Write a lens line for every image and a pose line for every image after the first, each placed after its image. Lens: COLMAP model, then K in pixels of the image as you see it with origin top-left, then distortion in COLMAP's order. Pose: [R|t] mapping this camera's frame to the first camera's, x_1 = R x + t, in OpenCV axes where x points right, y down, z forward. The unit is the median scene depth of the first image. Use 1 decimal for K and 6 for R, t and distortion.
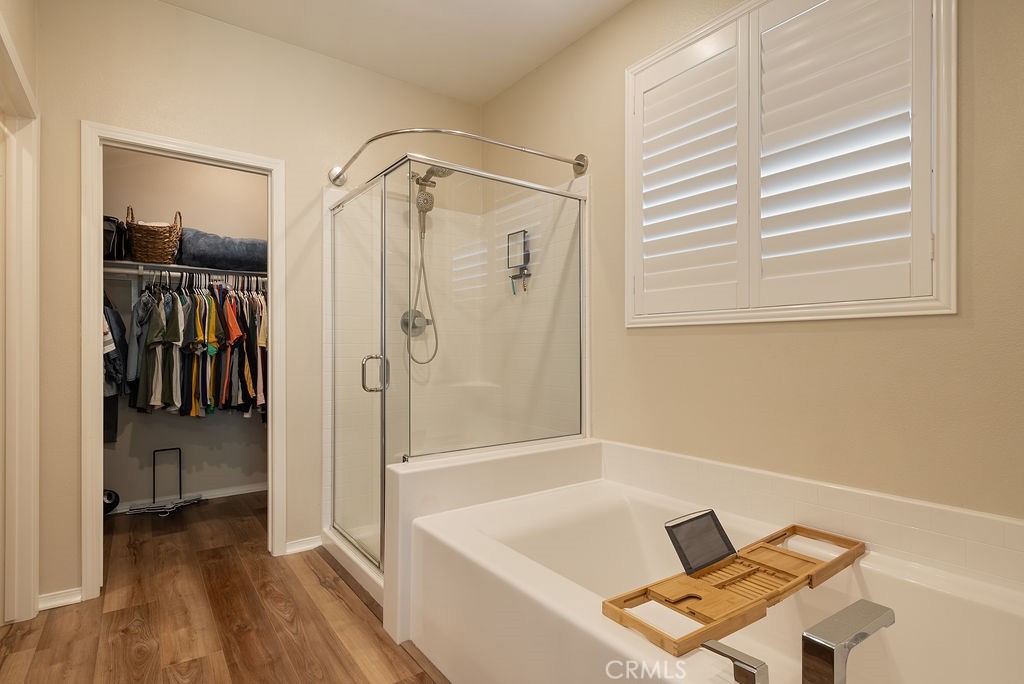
lens RADIAL K [[518.2, 0, 513.2], [0, 518.2, 346.2], [0, 0, 1]] dist [0.004899, 0.000666]
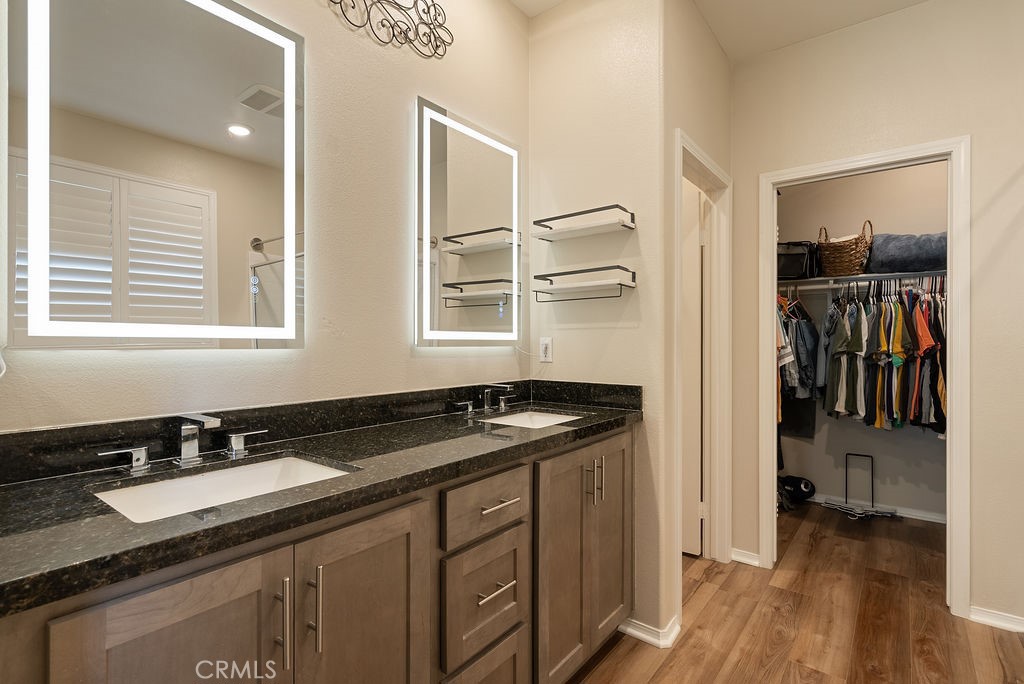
lens RADIAL K [[493.9, 0, 512.1], [0, 493.9, 343.5], [0, 0, 1]] dist [-0.004306, 0.000320]
pose [[0.263524, 0.006287, -0.964632, 0.097684], [0.005575, 0.999952, 0.008040, -0.035613], [0.964637, -0.007497, 0.263477, 0.092506]]
